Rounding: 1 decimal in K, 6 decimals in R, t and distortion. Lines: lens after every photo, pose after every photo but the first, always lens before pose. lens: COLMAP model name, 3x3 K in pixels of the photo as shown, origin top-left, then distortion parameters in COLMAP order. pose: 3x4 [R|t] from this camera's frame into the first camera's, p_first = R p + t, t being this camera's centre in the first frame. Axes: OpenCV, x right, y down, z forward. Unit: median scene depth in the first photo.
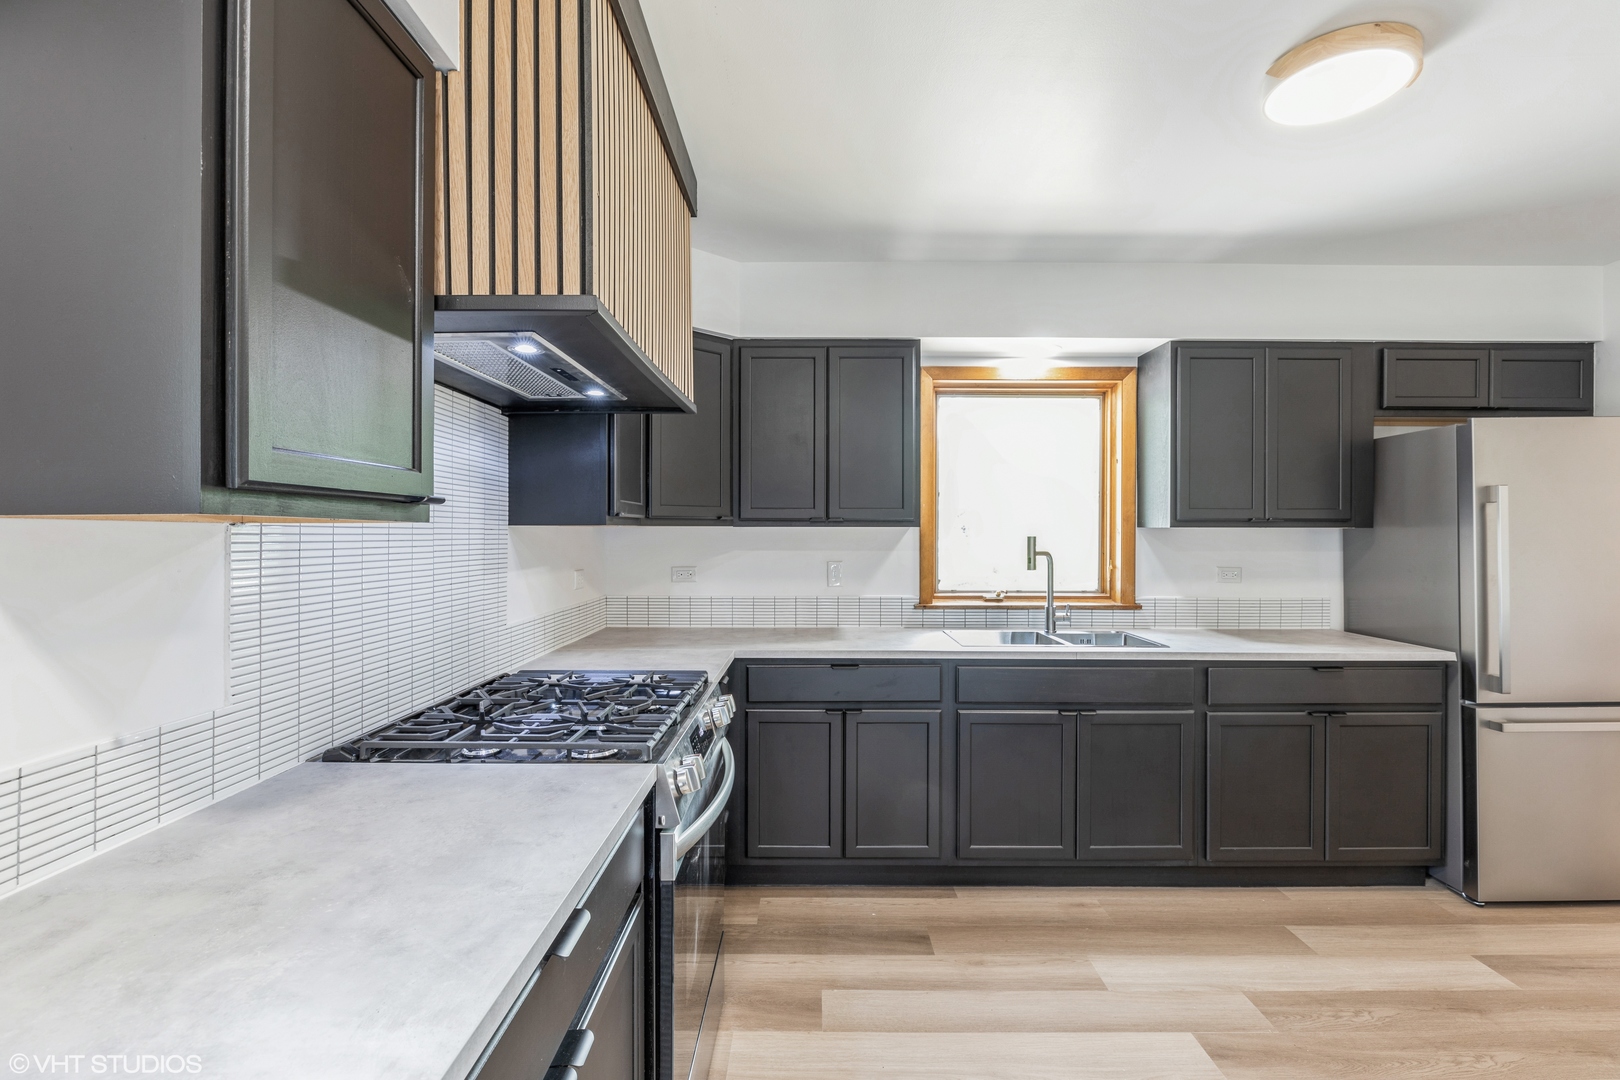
lens RADIAL K [[732.0, 0, 810.0], [0, 732.0, 540.0], [0, 0, 1]] dist [-0.001515, -0.000621]
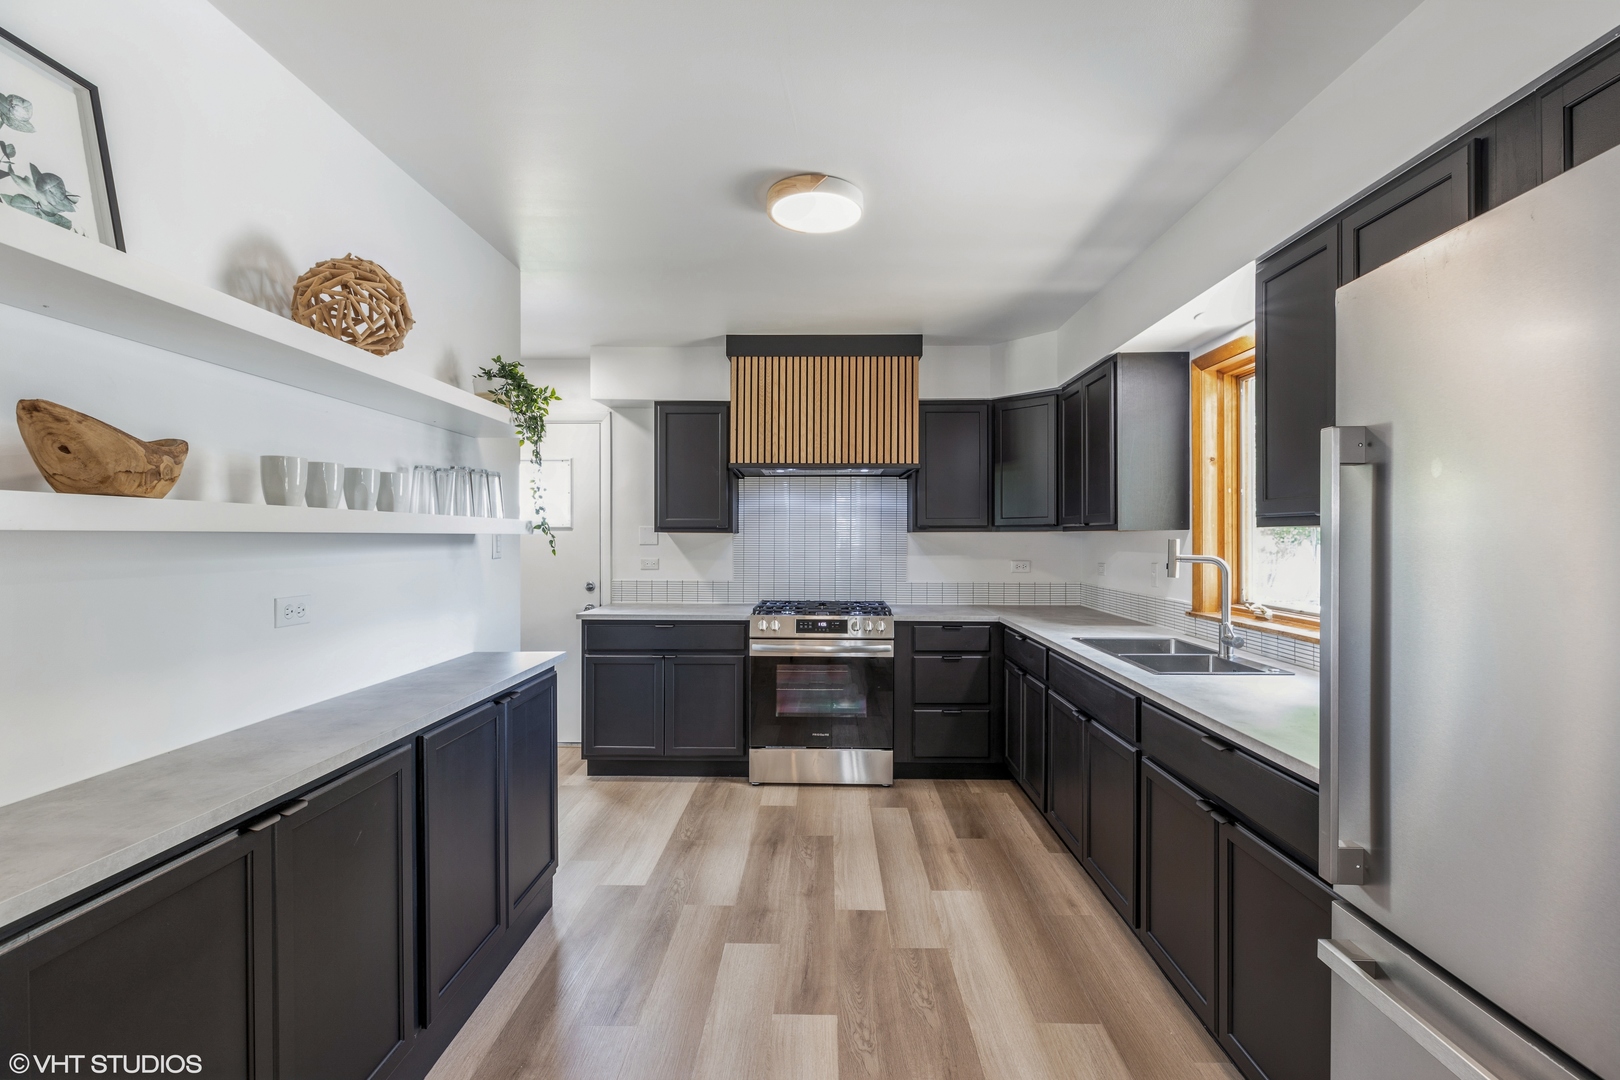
lens RADIAL K [[732.0, 0, 810.0], [0, 732.0, 540.0], [0, 0, 1]] dist [-0.001515, -0.000621]
pose [[-0.027564, 0.001358, -0.999619, 1.506728], [-0.002946, 0.999995, 0.001440, -0.001687], [0.999616, 0.002985, -0.027560, 0.726241]]
